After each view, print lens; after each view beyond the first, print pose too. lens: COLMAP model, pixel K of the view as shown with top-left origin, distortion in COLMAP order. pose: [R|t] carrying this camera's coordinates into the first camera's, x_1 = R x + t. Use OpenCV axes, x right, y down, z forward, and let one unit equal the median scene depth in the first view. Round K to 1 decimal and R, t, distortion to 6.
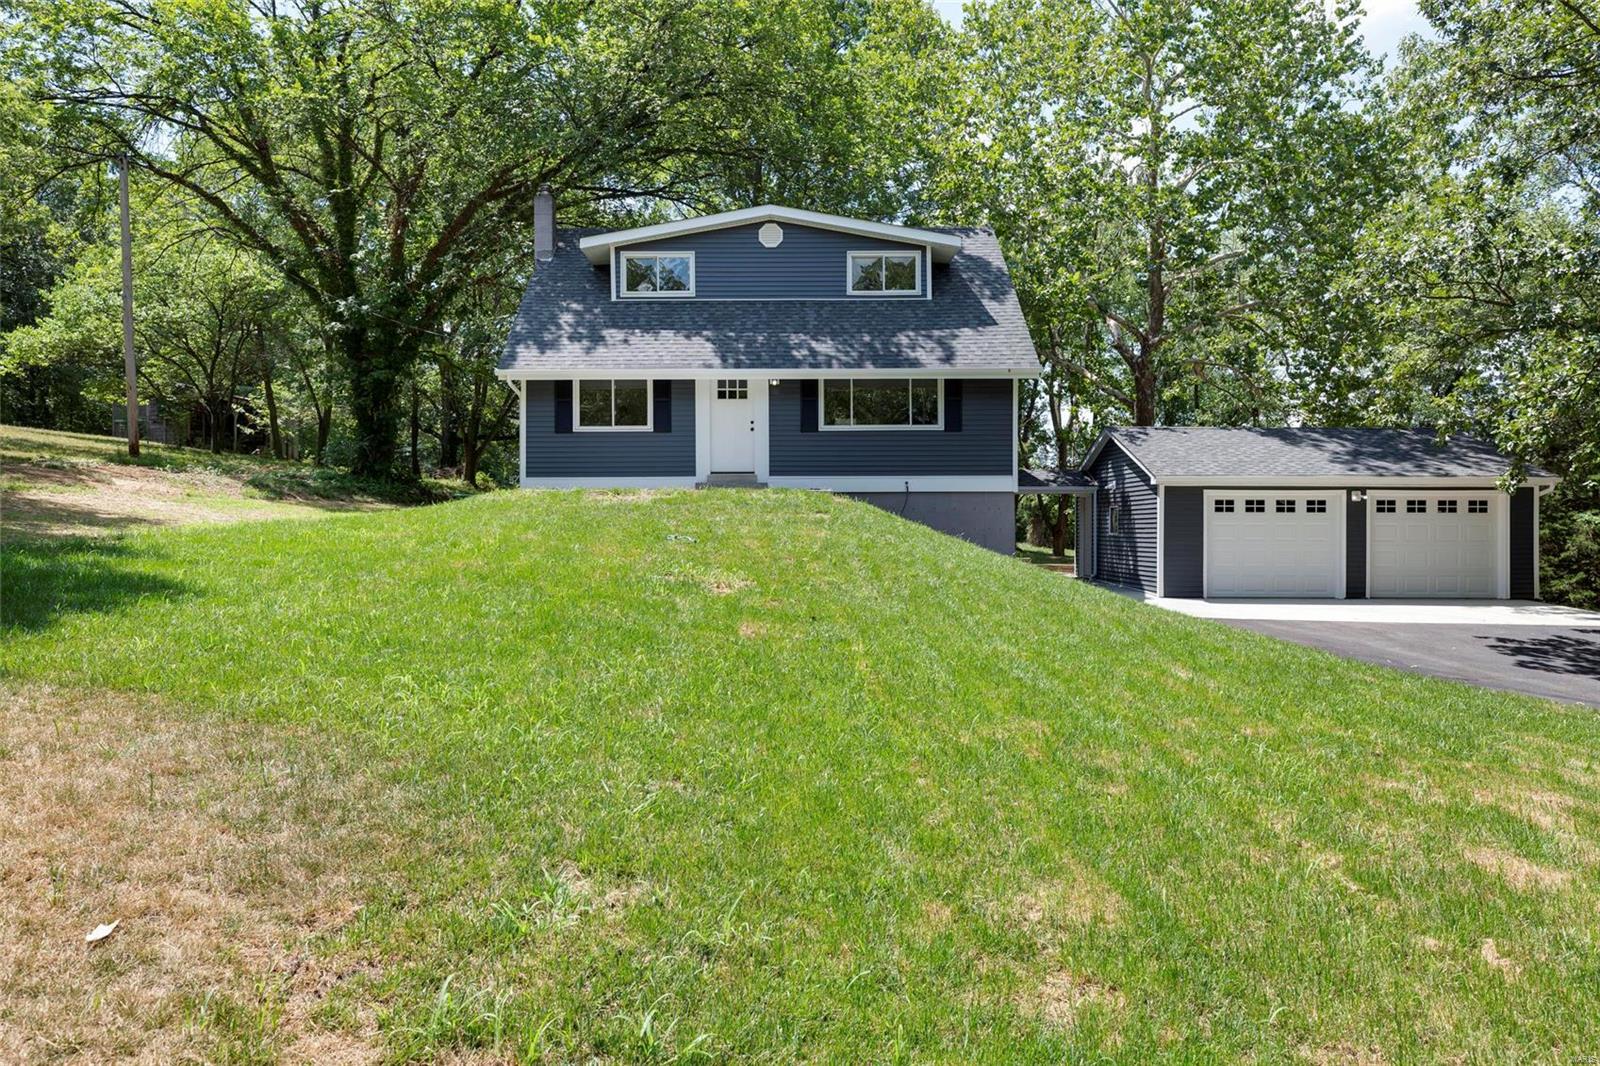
lens RADIAL K [[1039.8, 0, 800.0], [0, 1039.8, 533.0], [0, 0, 1]] dist [0.002462, 0.002746]
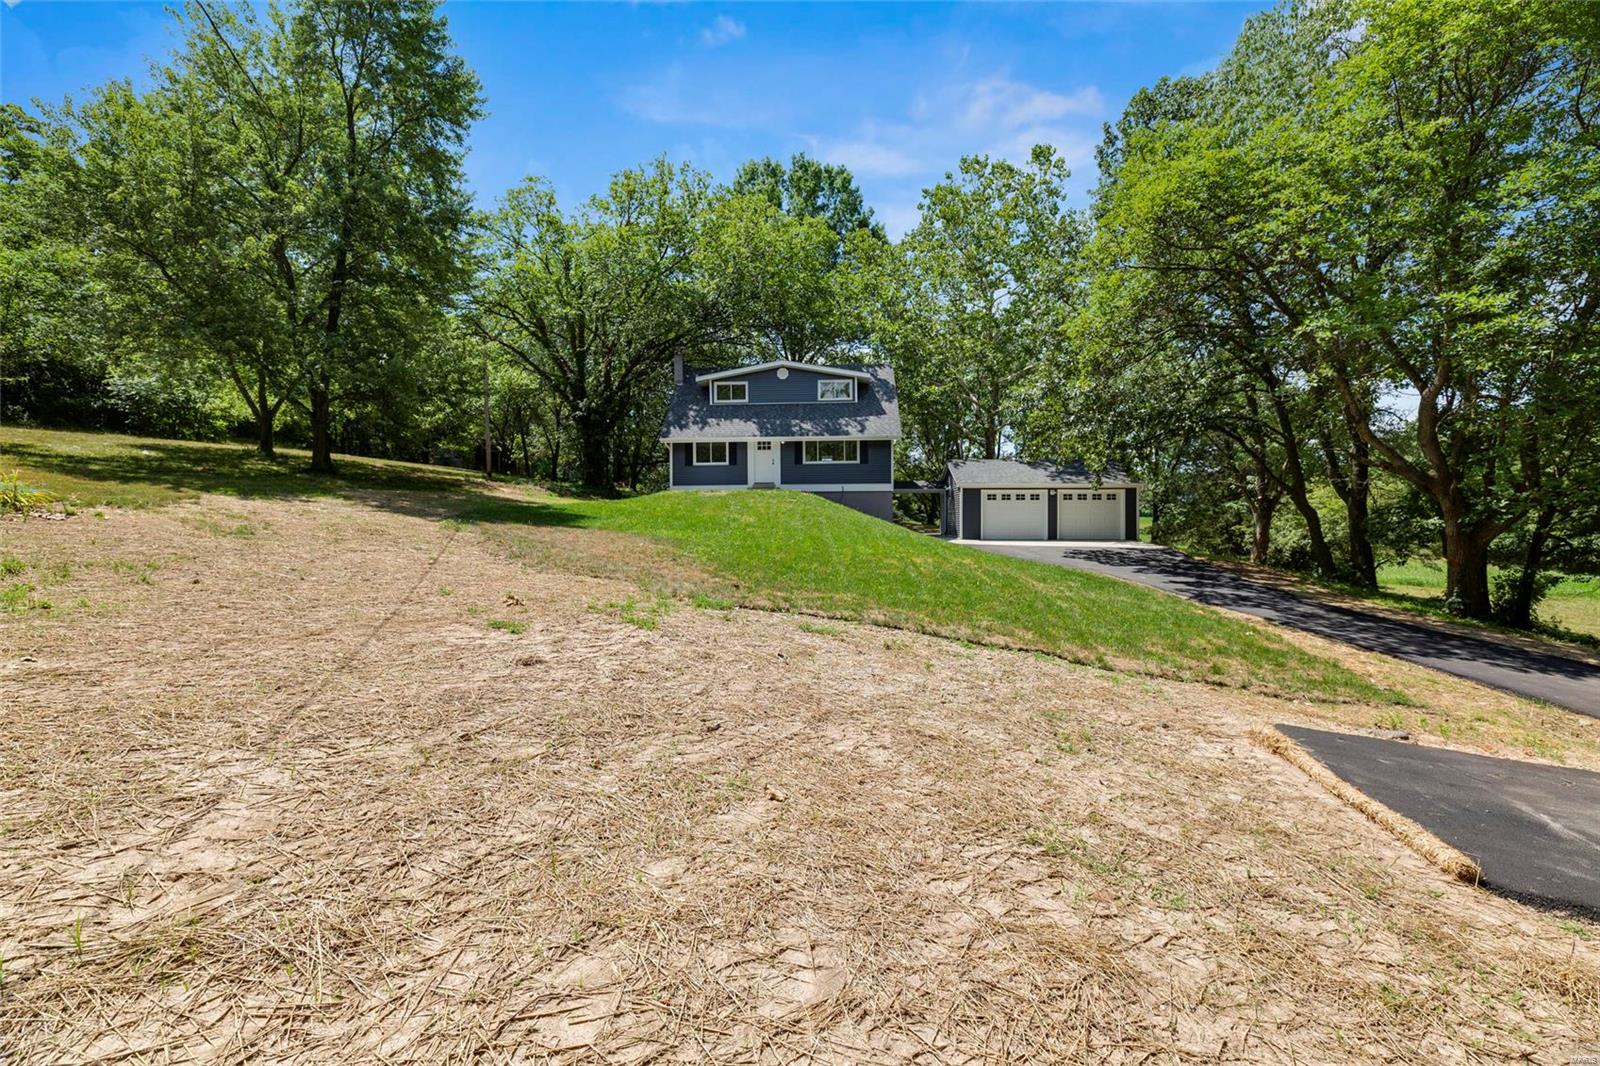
lens RADIAL K [[704.8, 0, 800.0], [0, 704.8, 533.0], [0, 0, 1]] dist [0.001175, 0.000066]
pose [[0.998594, -0.002308, -0.052958, 0.089197], [0.002978, 0.999916, 0.012583, 0.029349], [0.052925, -0.012723, 0.998517, -0.493855]]
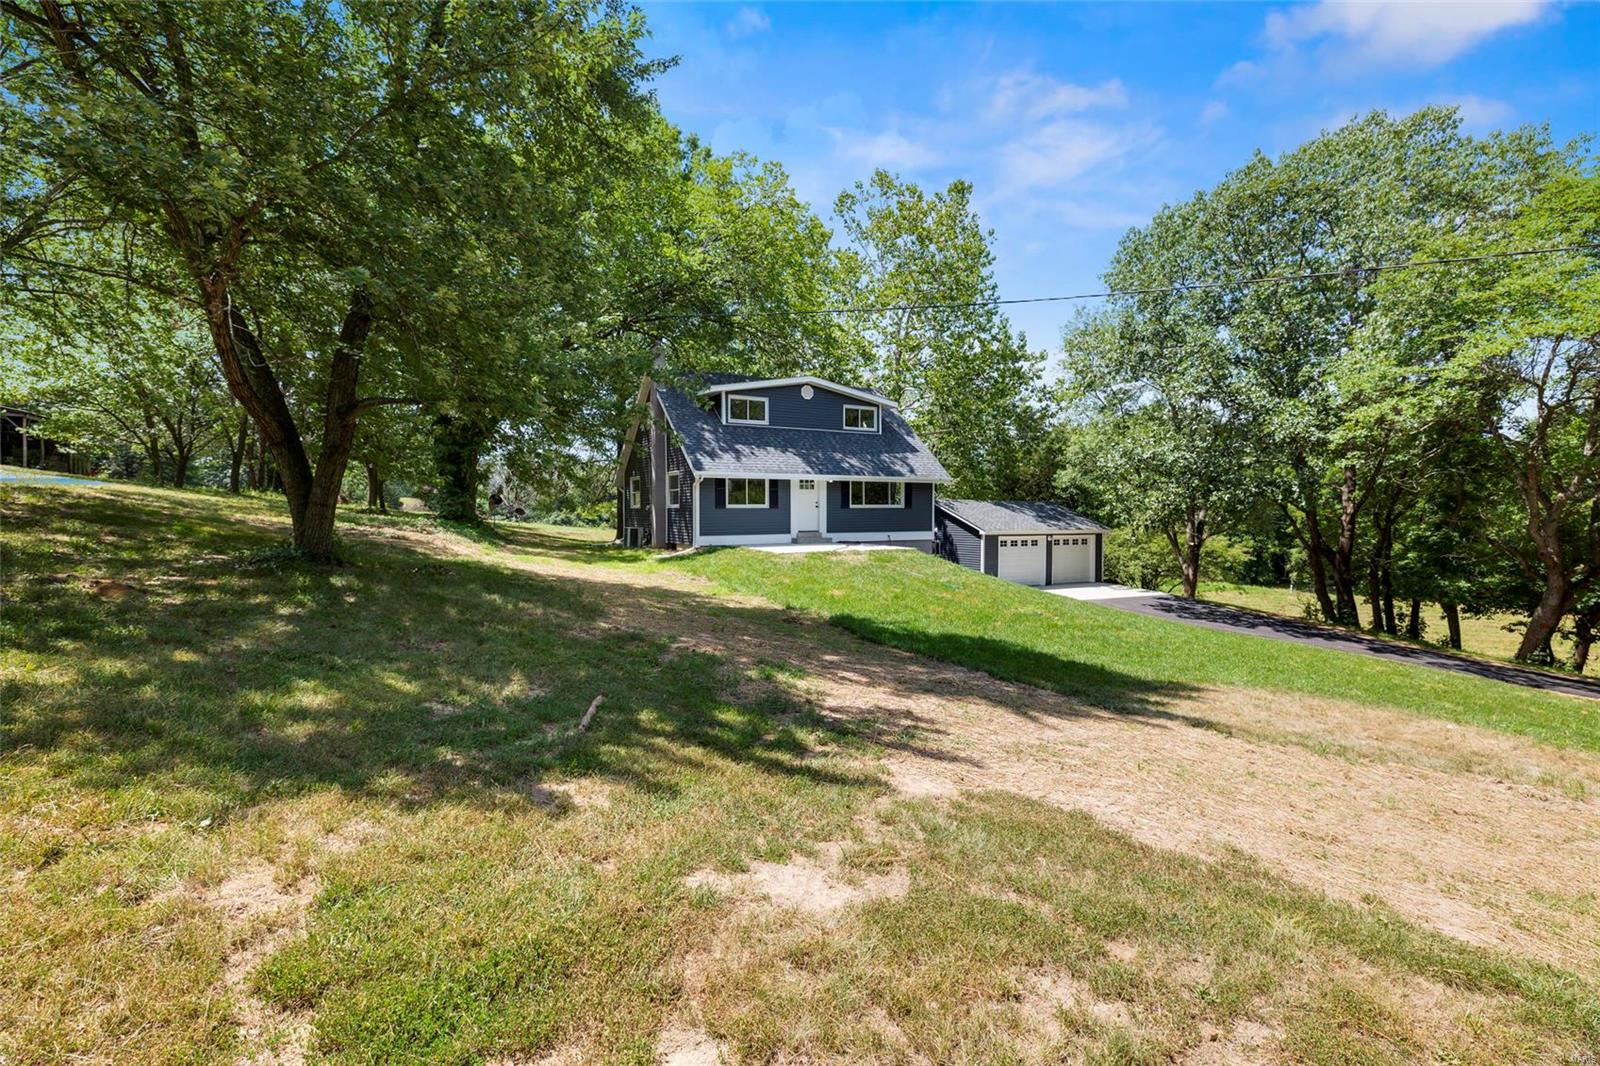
lens RADIAL K [[704.8, 0, 800.0], [0, 704.8, 533.0], [0, 0, 1]] dist [0.001175, 0.000066]
pose [[0.869479, -0.012853, 0.493803, -0.654579], [0.000133, 0.999667, 0.025785, -0.085399], [-0.493970, -0.022354, 0.869191, -0.024895]]
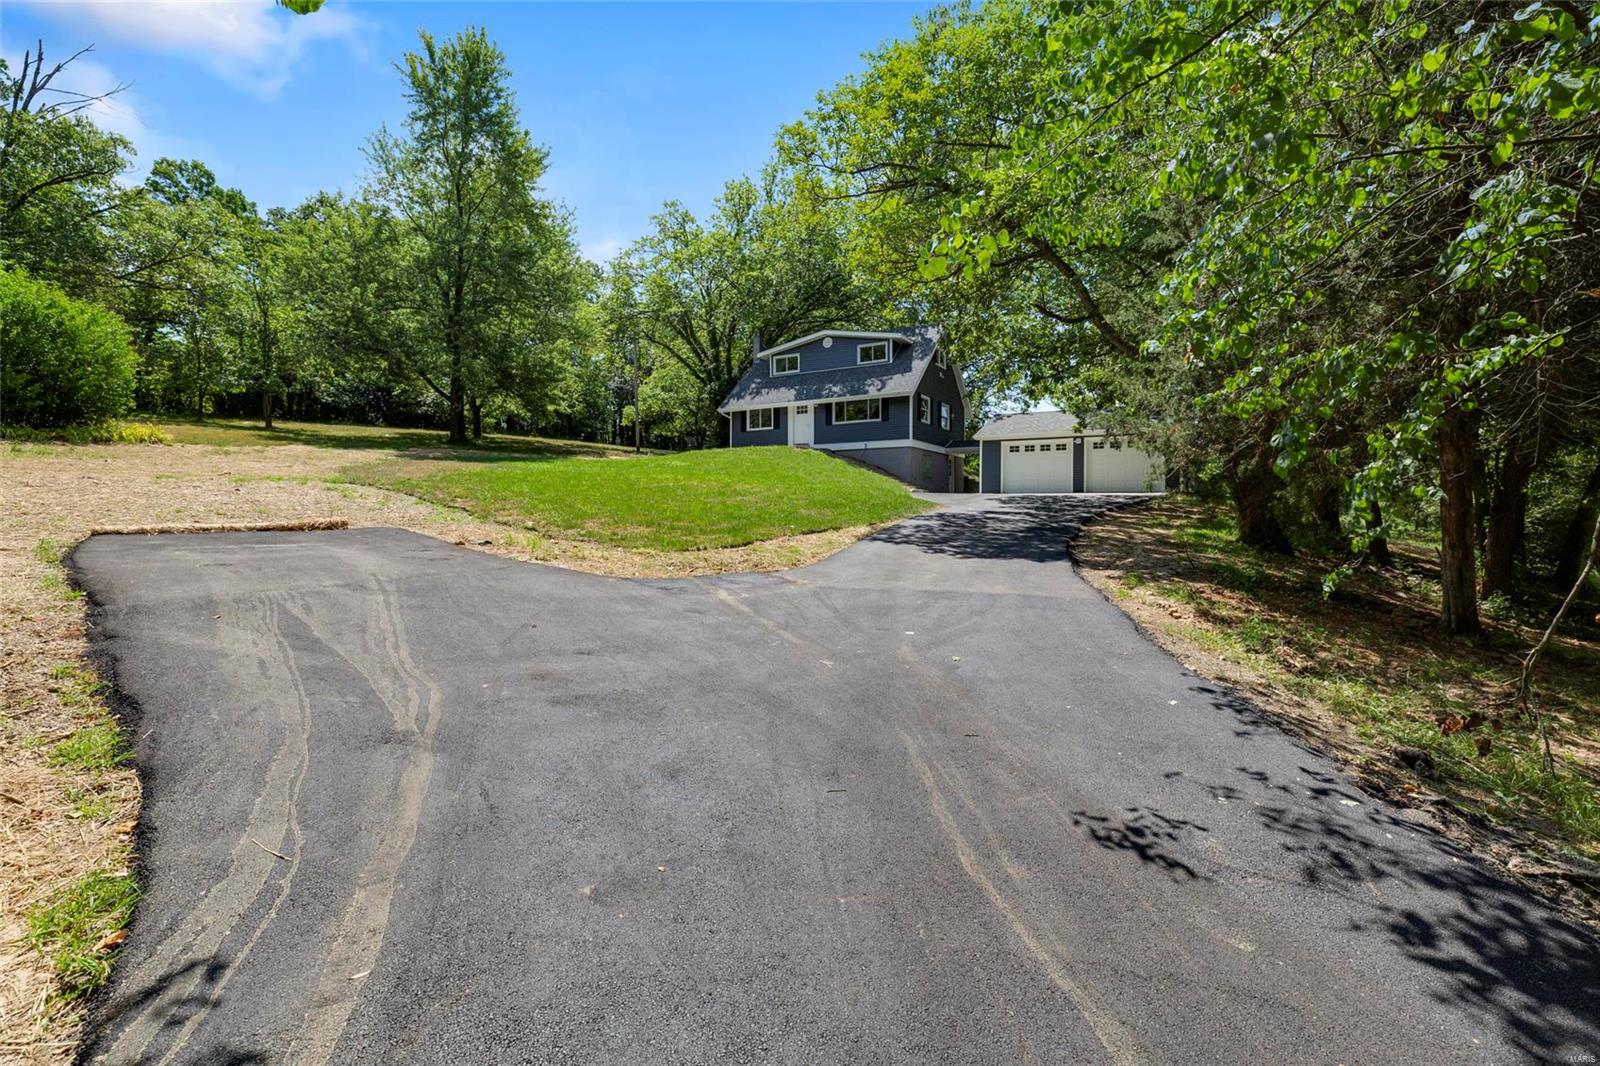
lens RADIAL K [[704.8, 0, 800.0], [0, 704.8, 533.0], [0, 0, 1]] dist [0.001175, 0.000066]
pose [[0.862496, 0.016060, -0.505809, 0.765280], [-0.003061, 0.999644, 0.026520, 0.106835], [0.506054, -0.021325, 0.862238, -0.432352]]
